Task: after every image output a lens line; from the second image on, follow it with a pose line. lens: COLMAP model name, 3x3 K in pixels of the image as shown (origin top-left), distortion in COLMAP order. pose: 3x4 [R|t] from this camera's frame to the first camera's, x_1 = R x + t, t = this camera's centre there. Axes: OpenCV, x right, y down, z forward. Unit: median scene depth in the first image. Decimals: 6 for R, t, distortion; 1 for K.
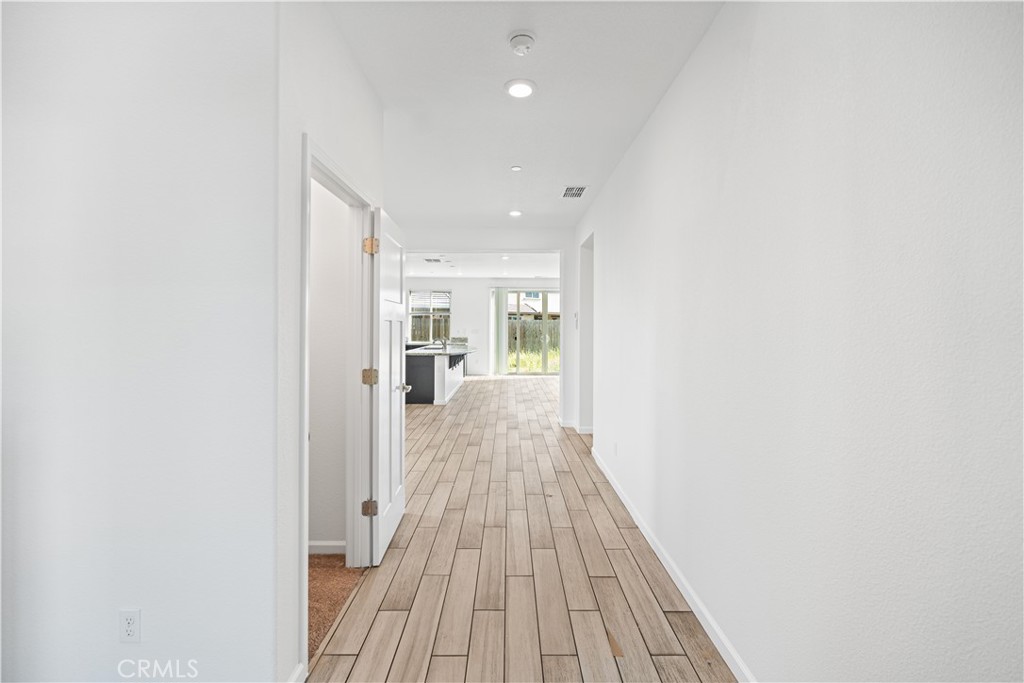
lens RADIAL K [[450.2, 0, 506.7], [0, 450.2, 325.9], [0, 0, 1]] dist [-0.003910, 0.001703]
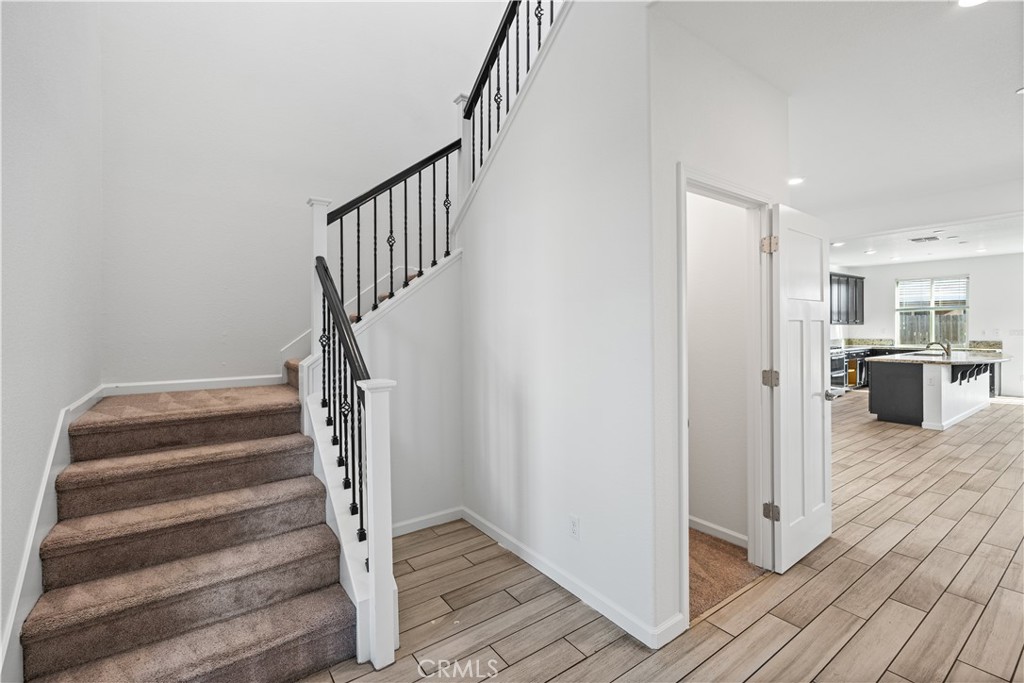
lens RADIAL K [[450.2, 0, 518.6], [0, 450.2, 335.1], [0, 0, 1]] dist [-0.003910, 0.001703]
pose [[0.588377, 0.005398, -0.808569, 0.137160], [0.009738, 0.999858, 0.013761, -0.000121], [0.808528, -0.015970, 0.588240, -0.015614]]
